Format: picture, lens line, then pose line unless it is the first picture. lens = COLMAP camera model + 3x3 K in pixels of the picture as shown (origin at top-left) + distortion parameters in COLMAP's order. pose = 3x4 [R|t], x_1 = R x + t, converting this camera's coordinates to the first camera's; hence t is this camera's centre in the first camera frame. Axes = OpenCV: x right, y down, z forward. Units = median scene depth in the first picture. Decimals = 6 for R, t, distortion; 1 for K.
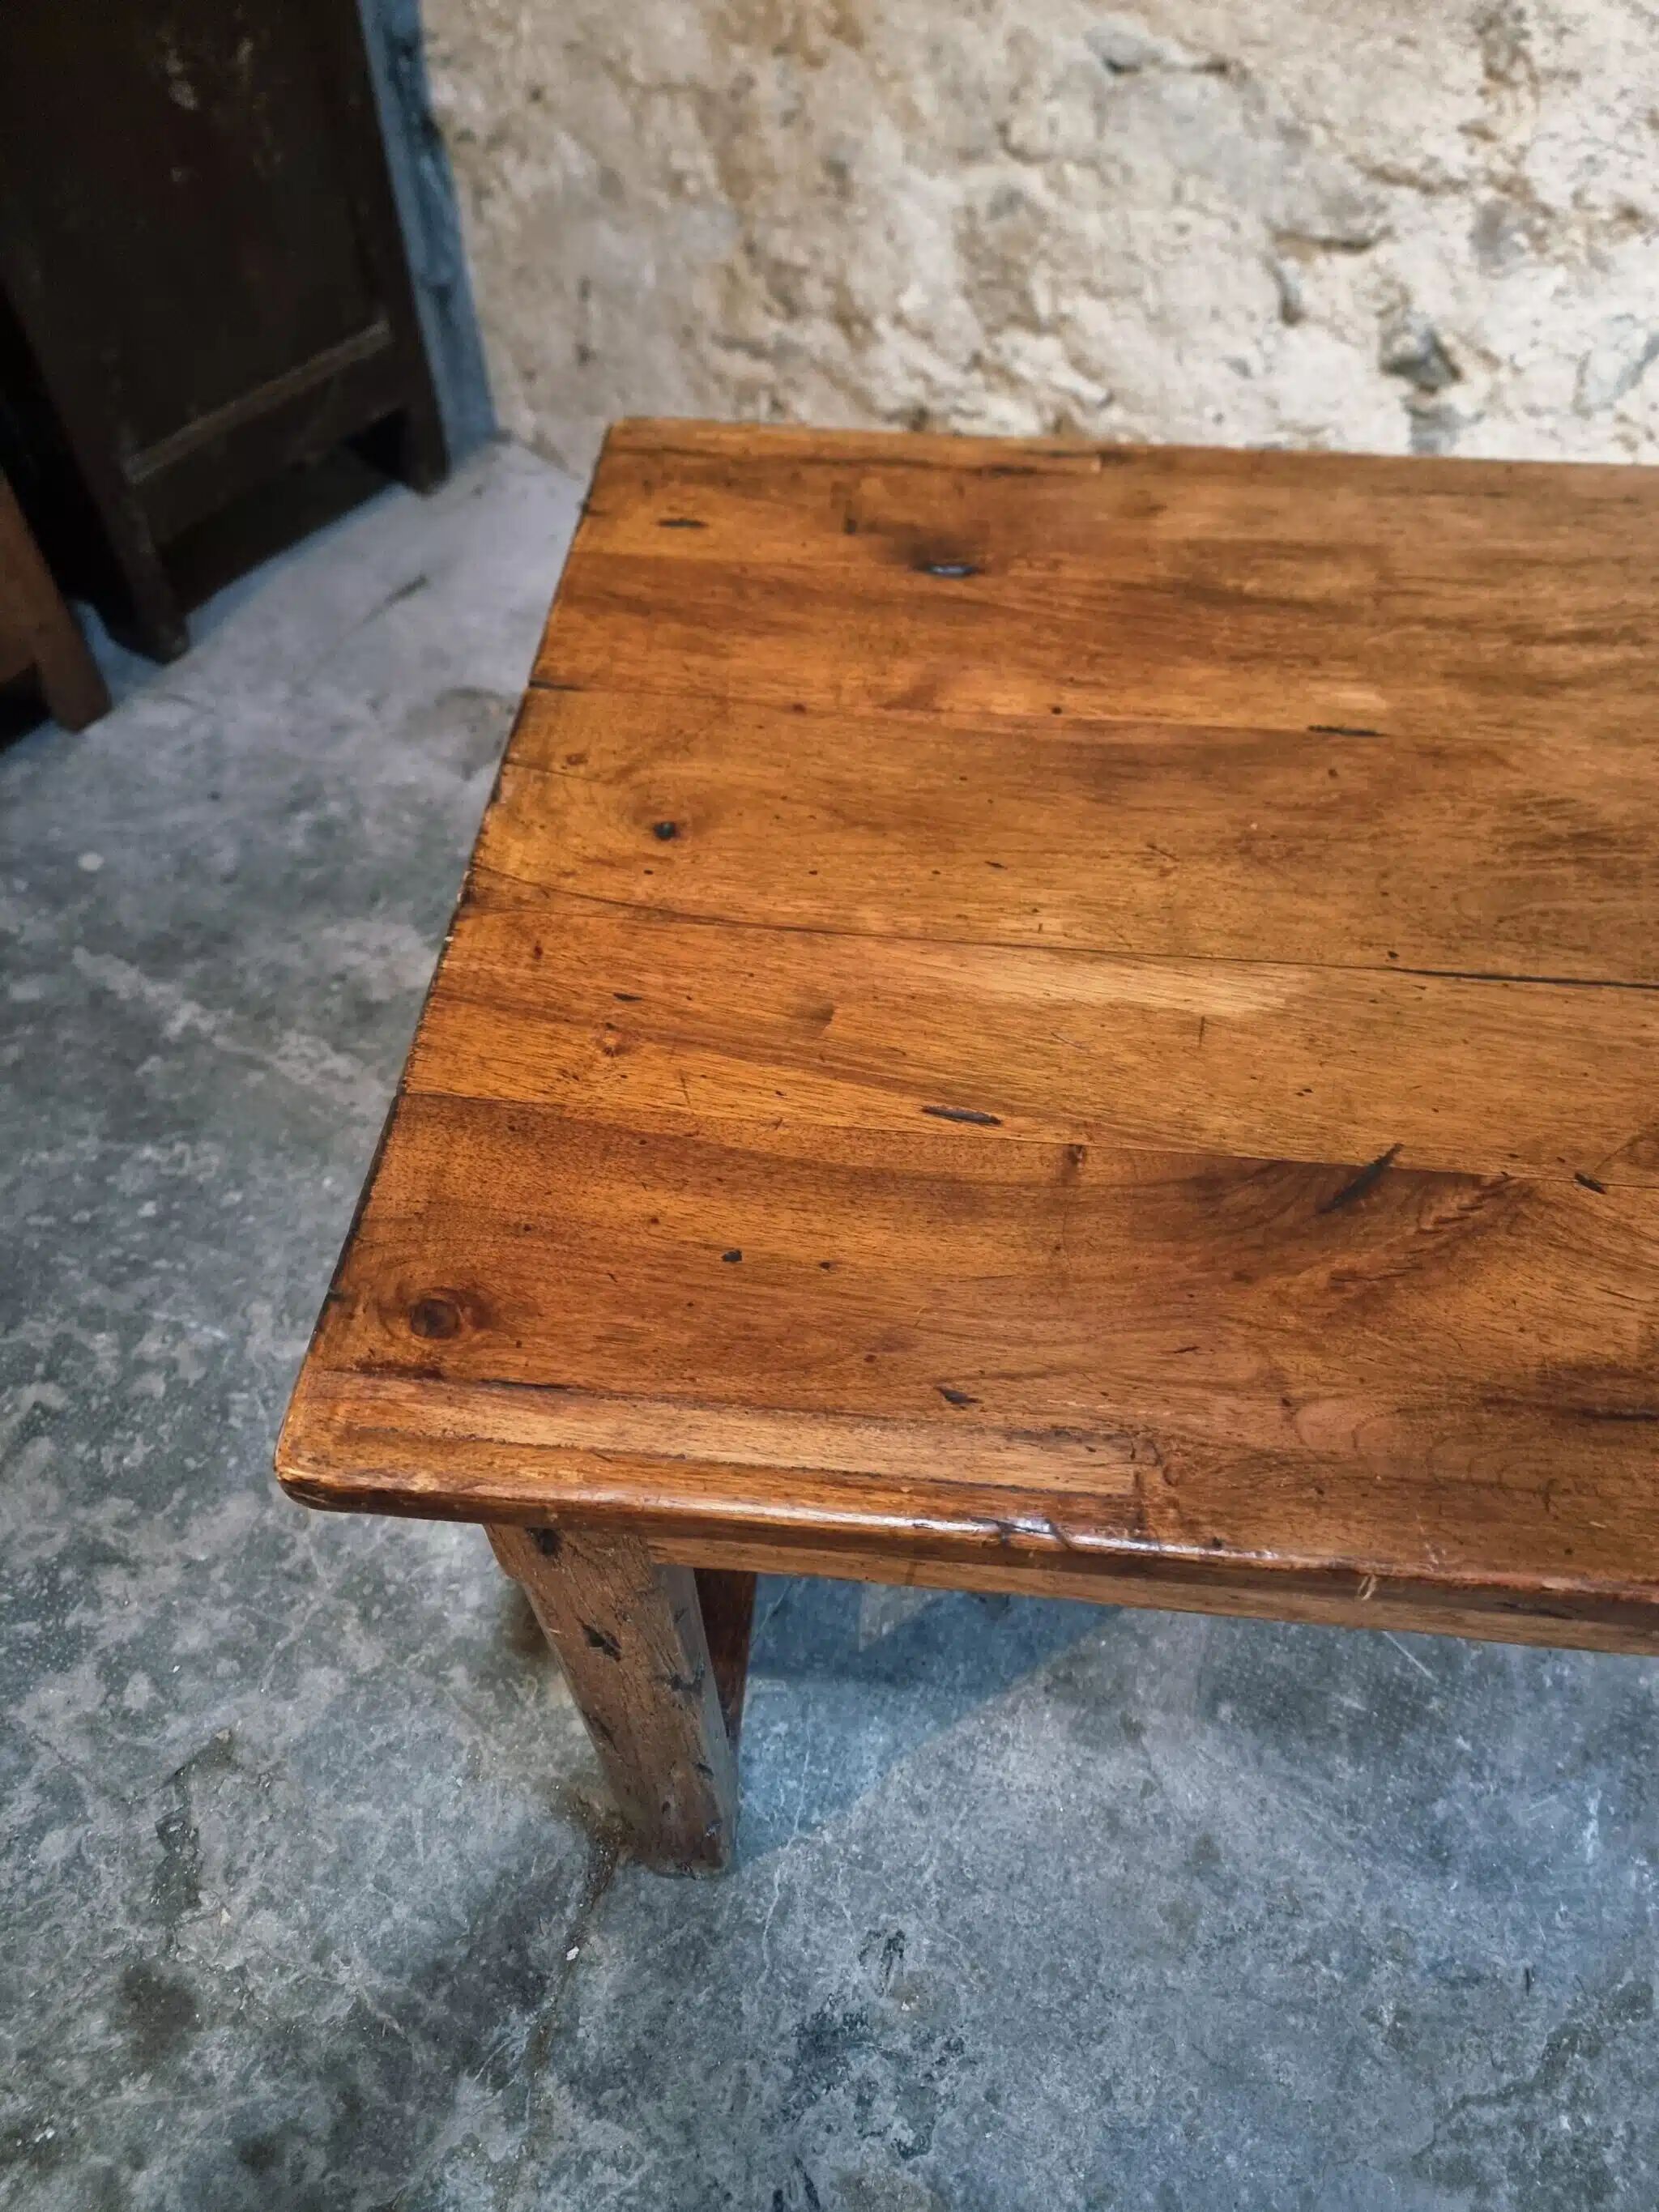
lens RADIAL K [[1563.8, 0, 828.6], [0, 1563.8, 1092.5], [0, 0, 1]] dist [0.071769, -0.069184]
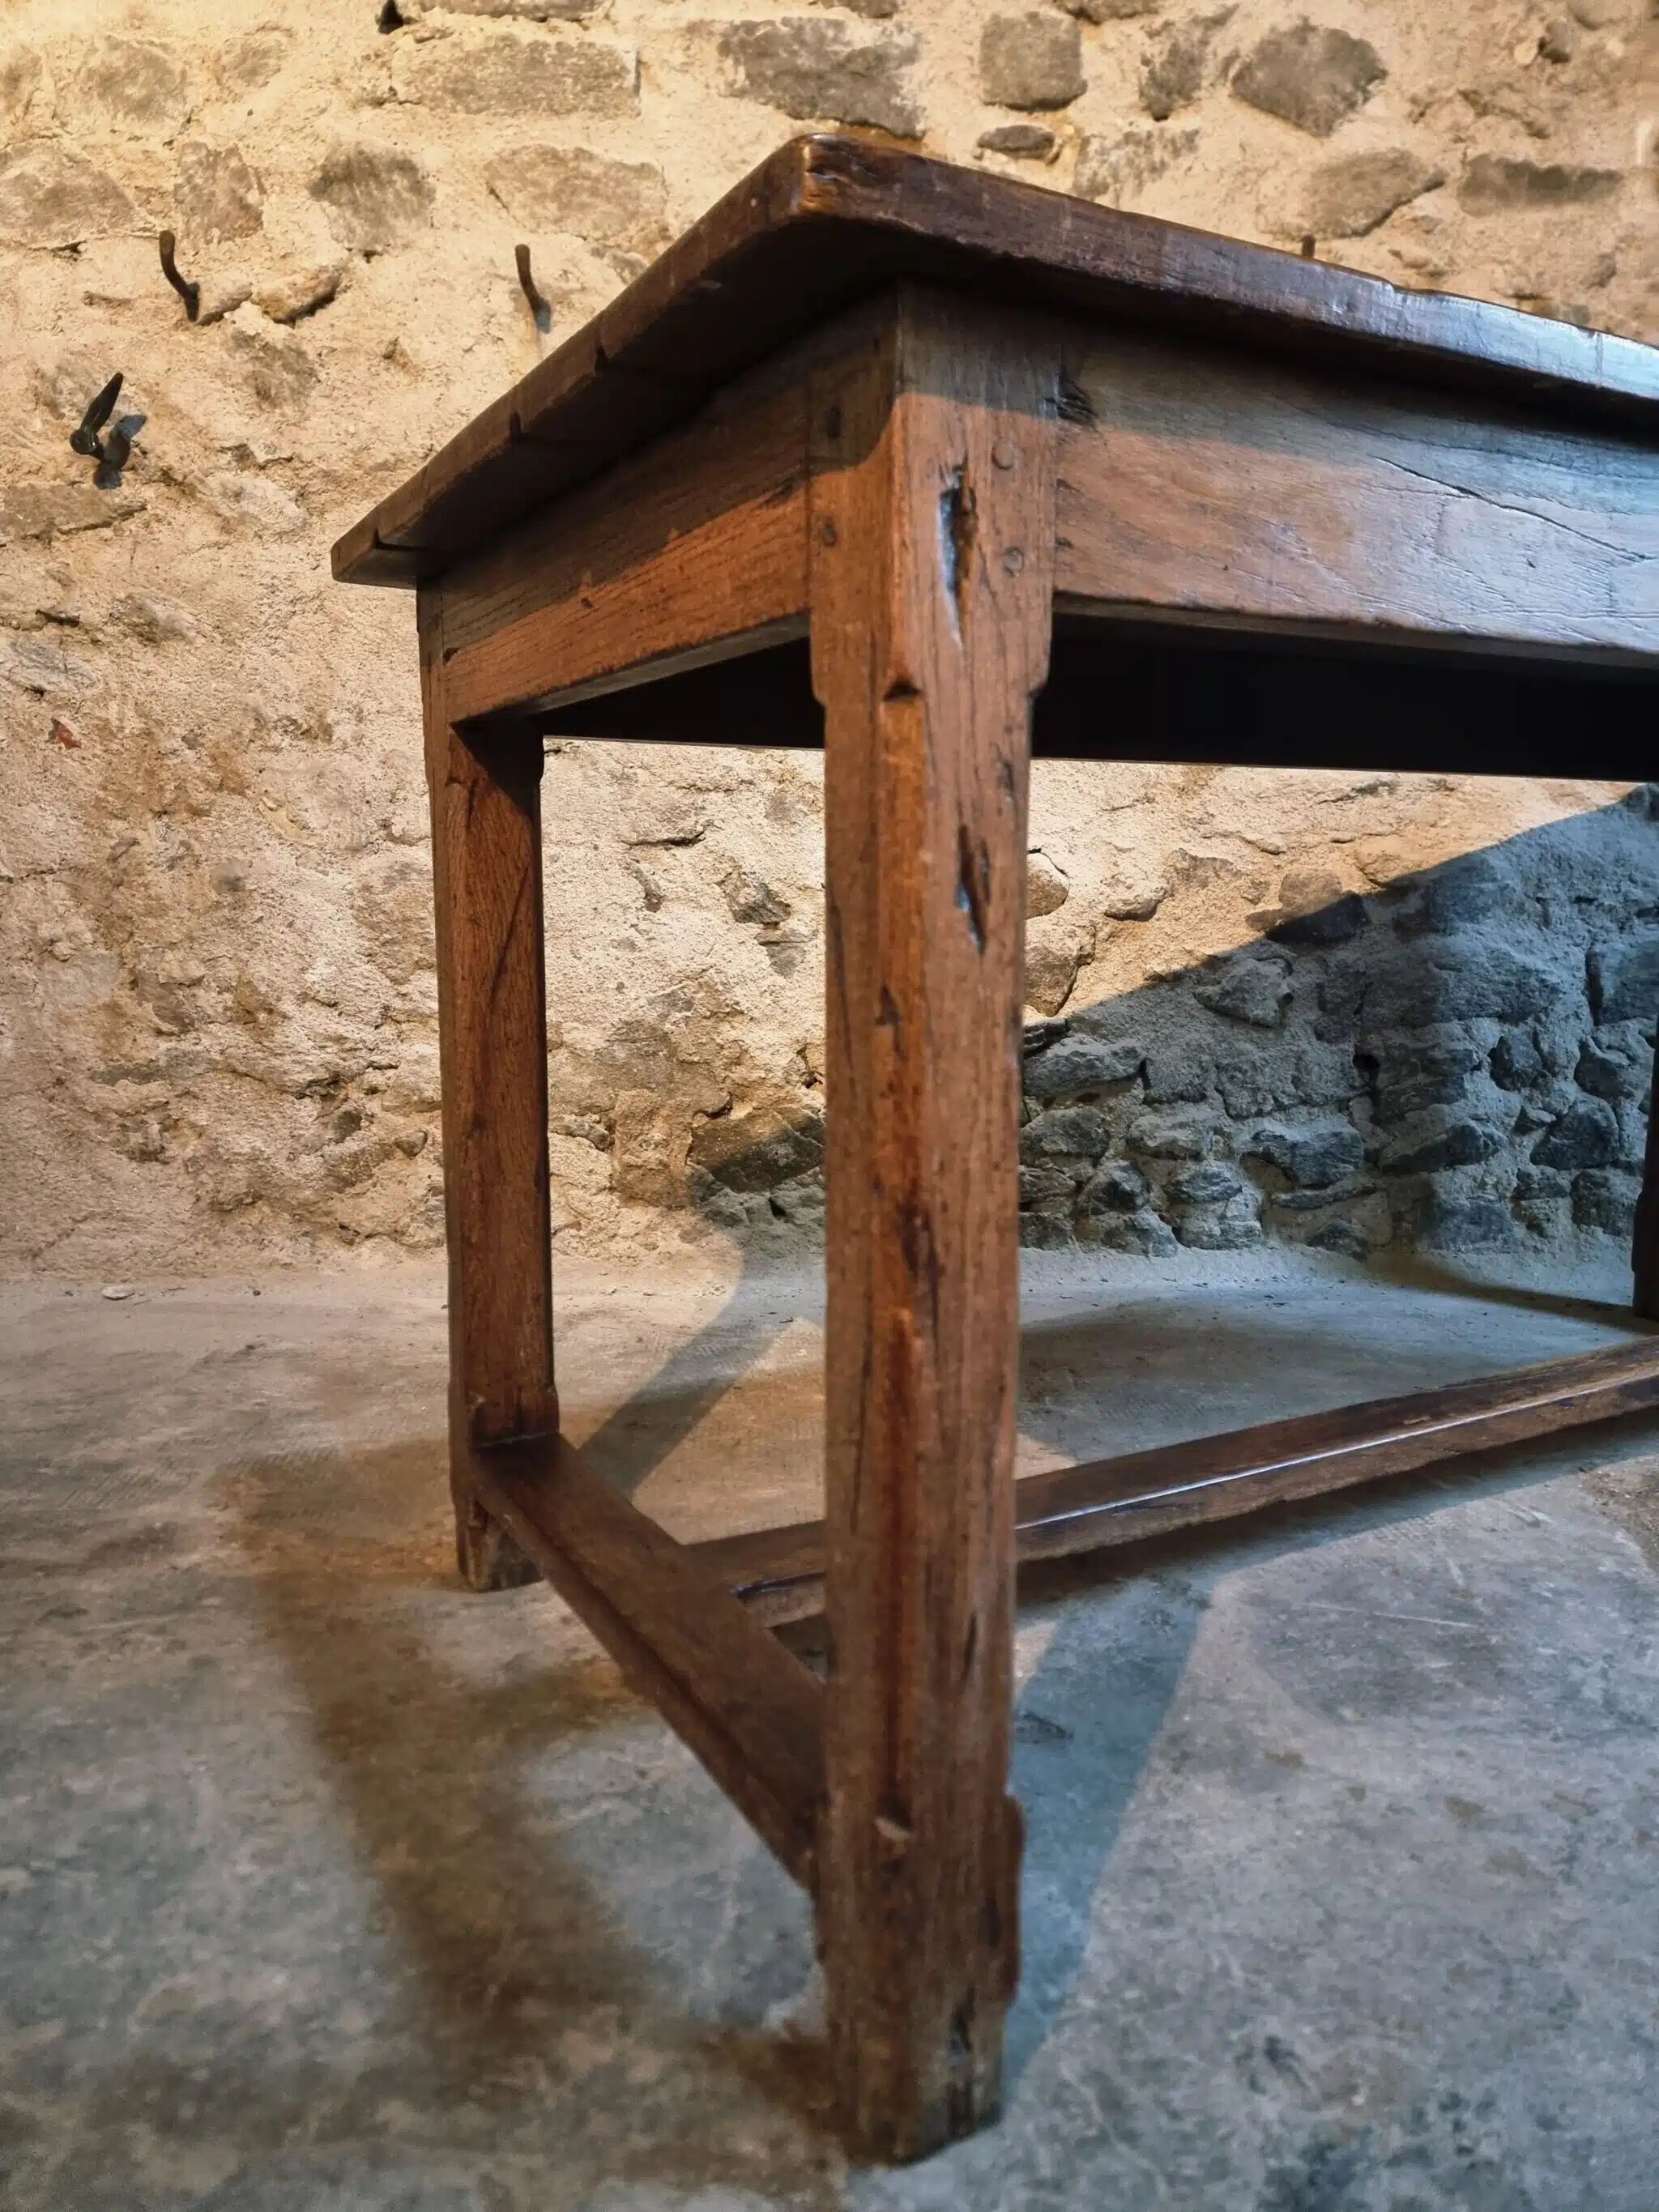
lens RADIAL K [[1534.4, 0, 819.9], [0, 1534.4, 1110.6], [0, 0, 1]] dist [0.068105, -0.063225]
pose [[0.830026, -0.082909, 0.551528, -0.350158], [0.441454, 0.702009, -0.558839, 0.452065], [-0.340845, 0.707325, 0.619286, 0.346034]]
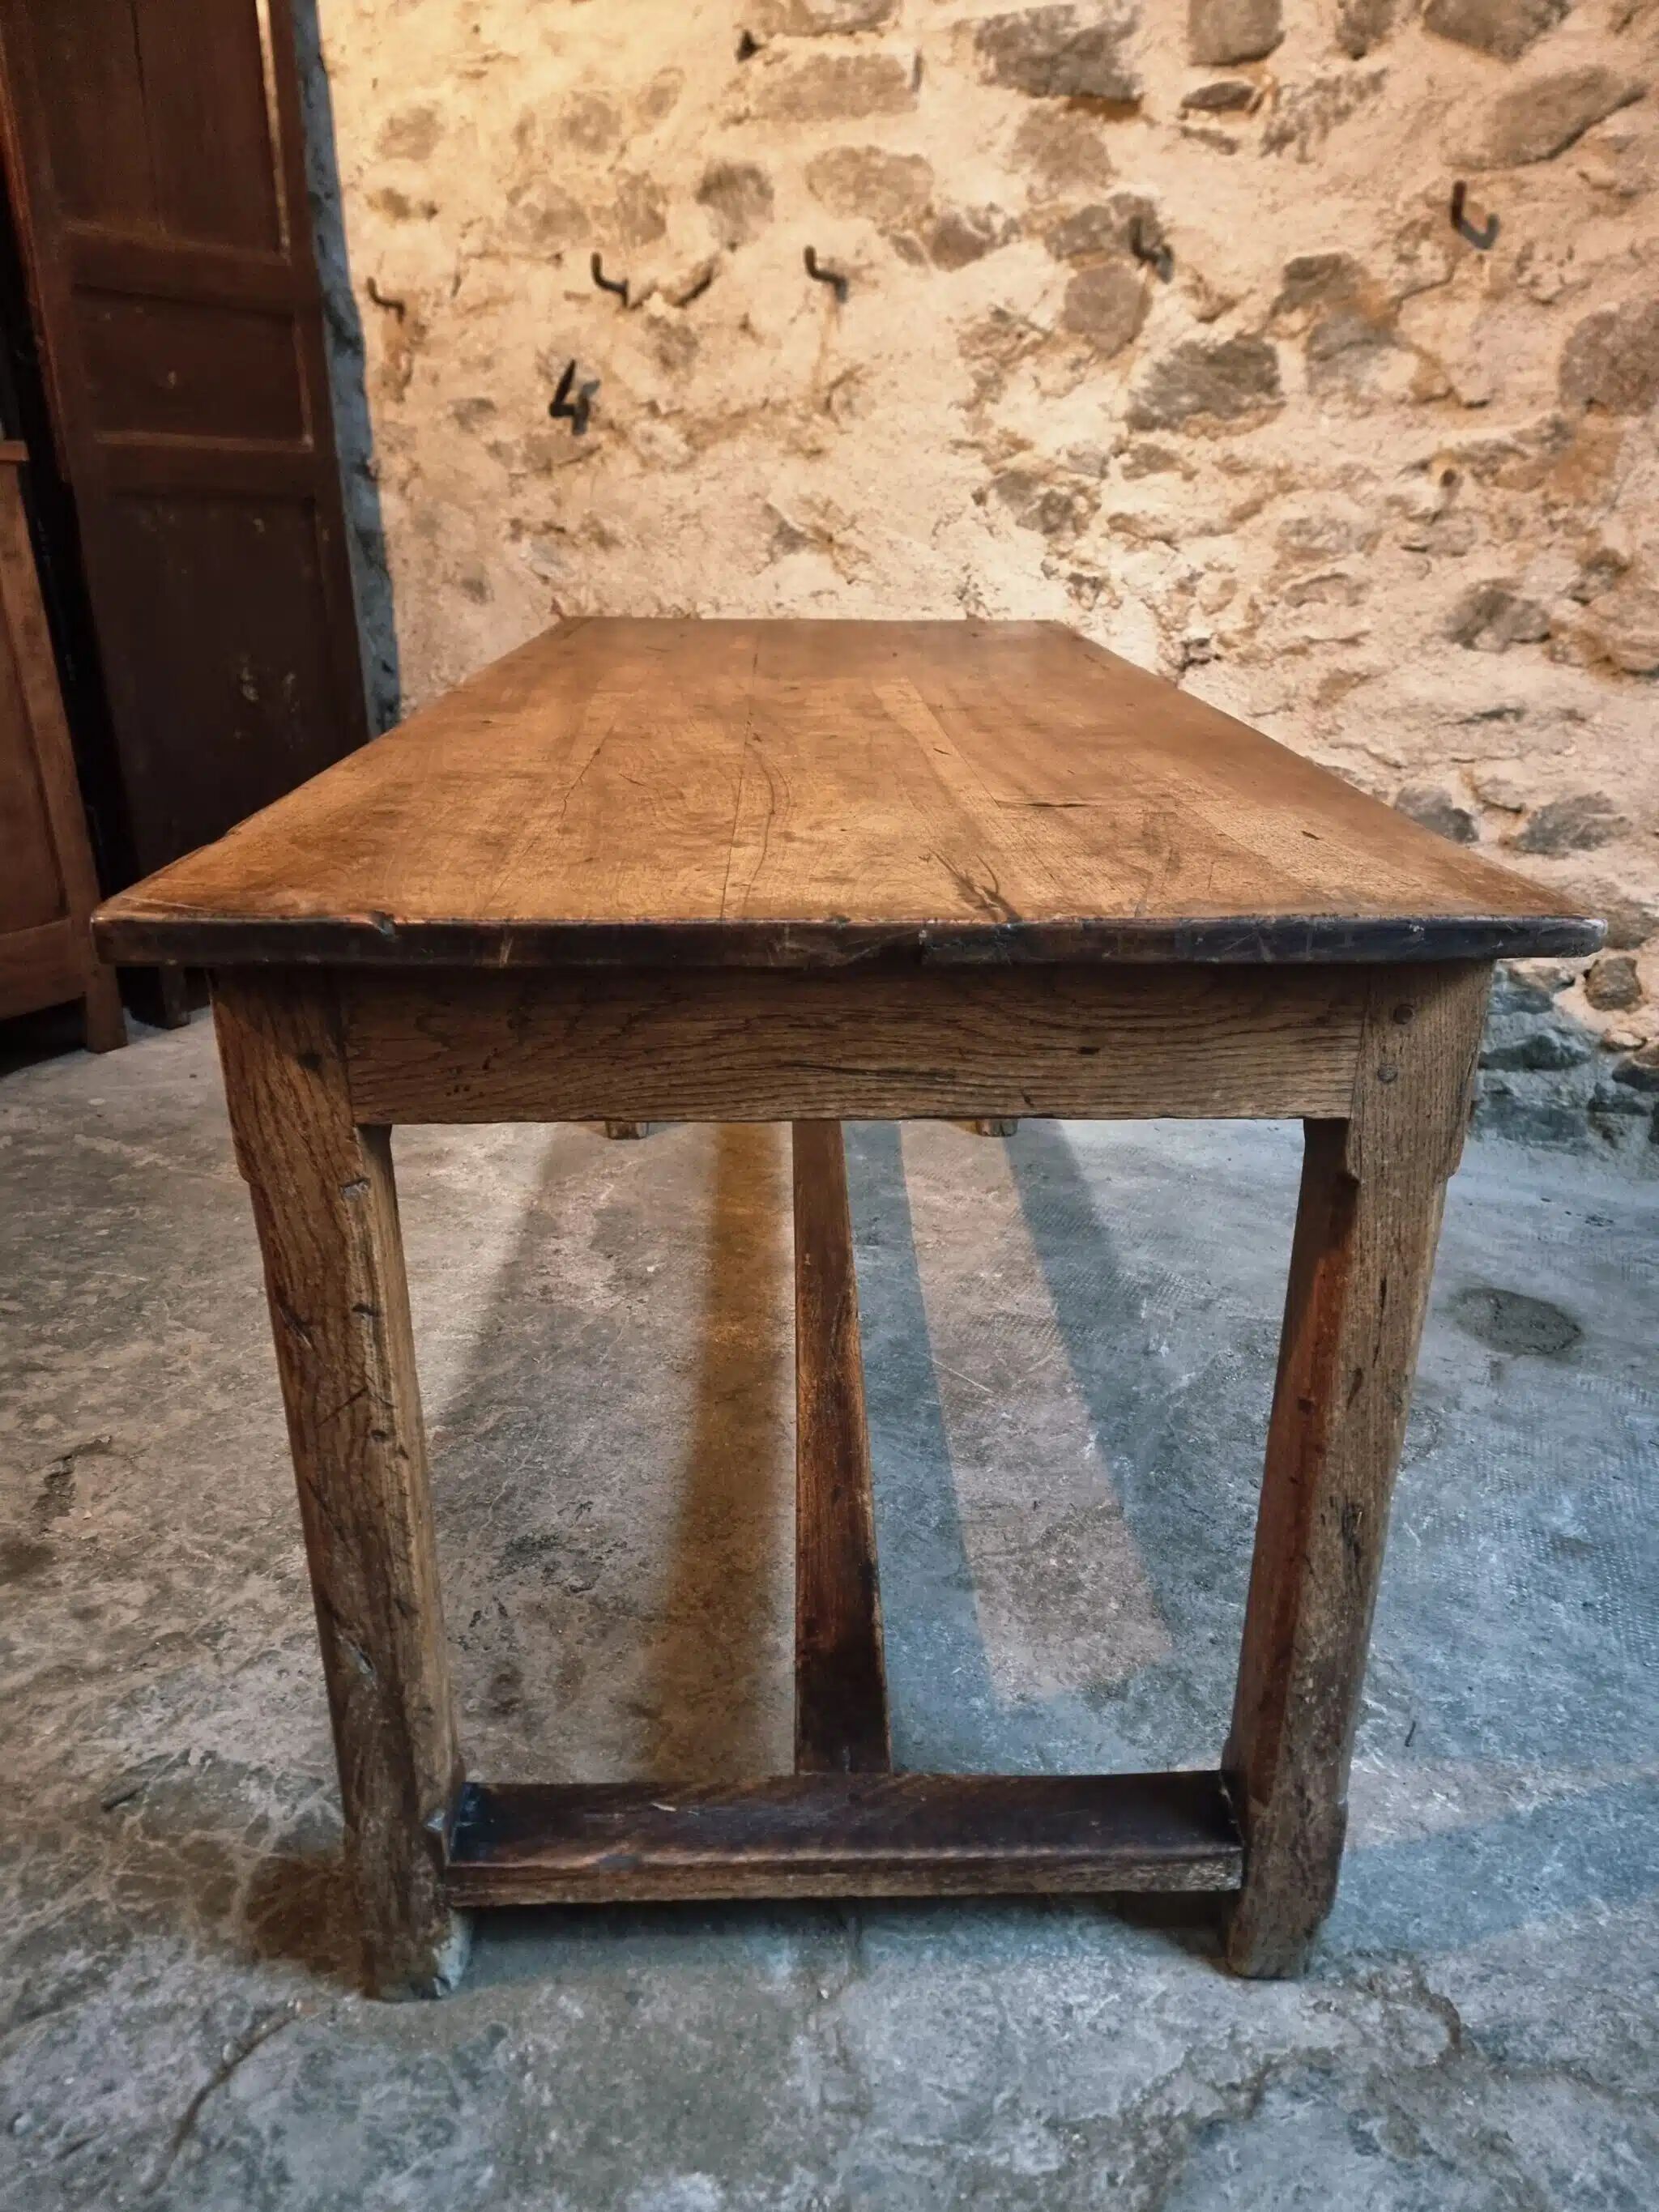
lens RADIAL K [[1563.8, 0, 826.7], [0, 1563.8, 1118.7], [0, 0, 1]] dist [0.071769, -0.069184]
pose [[0.999151, -0.011444, 0.039571, 0.168044], [0.029642, 0.866802, -0.497771, 0.777505], [-0.028603, 0.498521, 0.866406, -0.297546]]
